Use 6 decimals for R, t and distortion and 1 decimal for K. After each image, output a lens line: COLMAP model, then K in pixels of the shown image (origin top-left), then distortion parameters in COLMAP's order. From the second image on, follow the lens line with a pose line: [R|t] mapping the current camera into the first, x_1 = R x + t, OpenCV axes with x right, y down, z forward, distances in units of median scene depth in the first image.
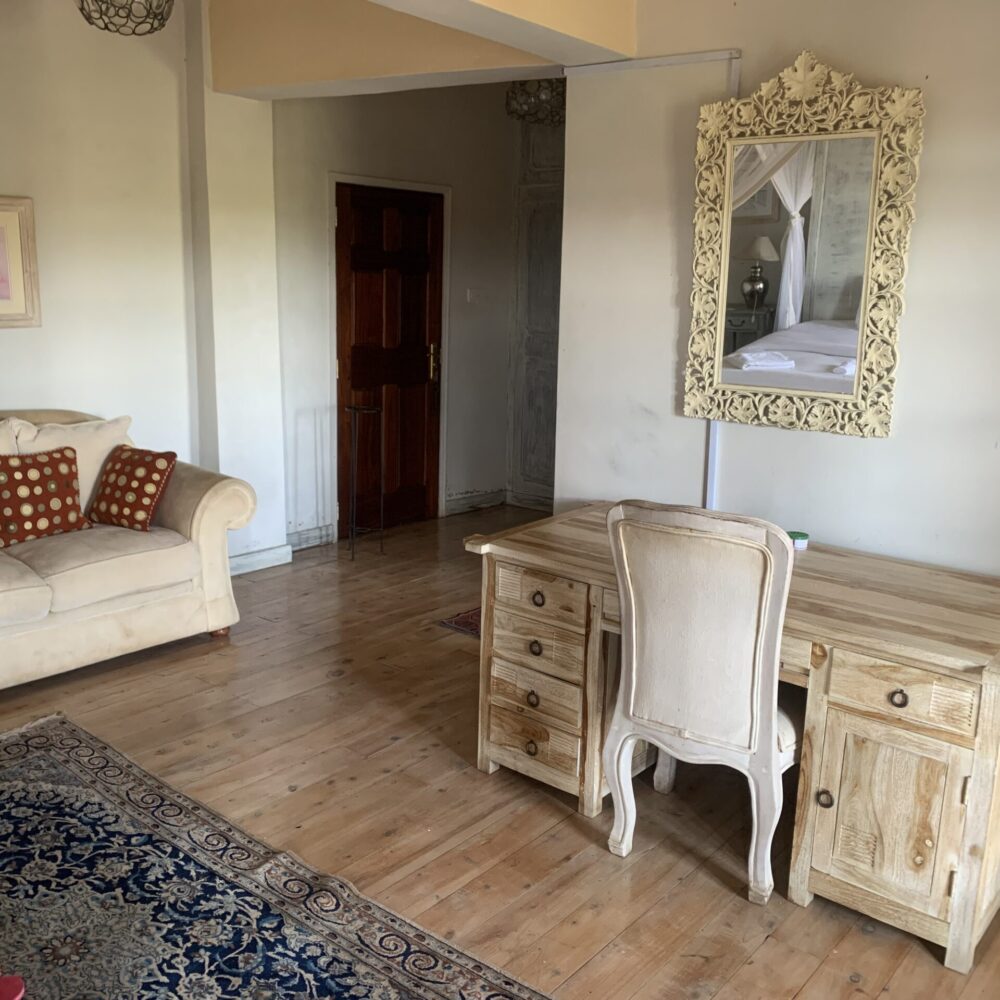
lens RADIAL K [[1025.8, 0, 500.8], [0, 1025.8, 504.9], [0, 0, 1]] dist [0.017746, 0.000000]
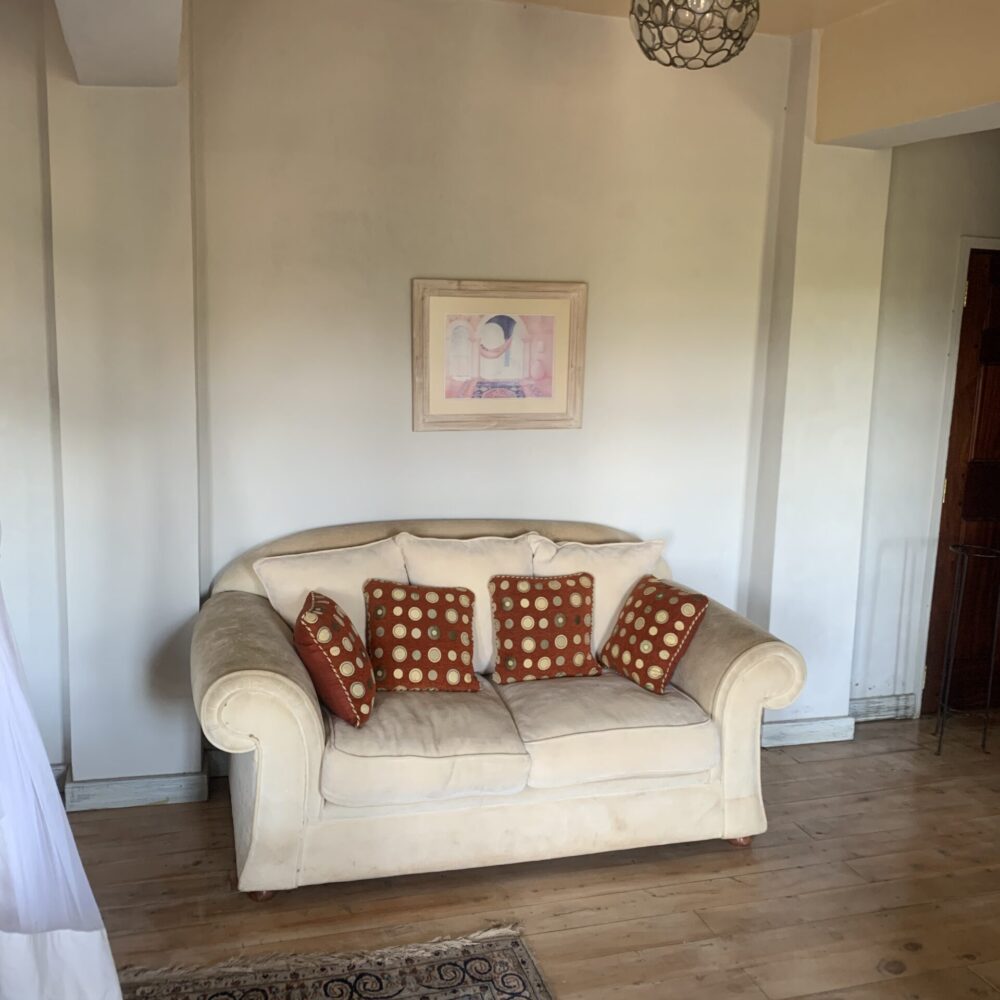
lens RADIAL K [[1025.8, 0, 492.1], [0, 1025.8, 498.3], [0, 0, 1]] dist [0.017746, 0.000000]
pose [[0.839122, 0.086345, -0.537046, -0.041795], [-0.127751, 0.990988, -0.040279, -0.072187], [0.528728, 0.102407, 0.842591, 0.247268]]
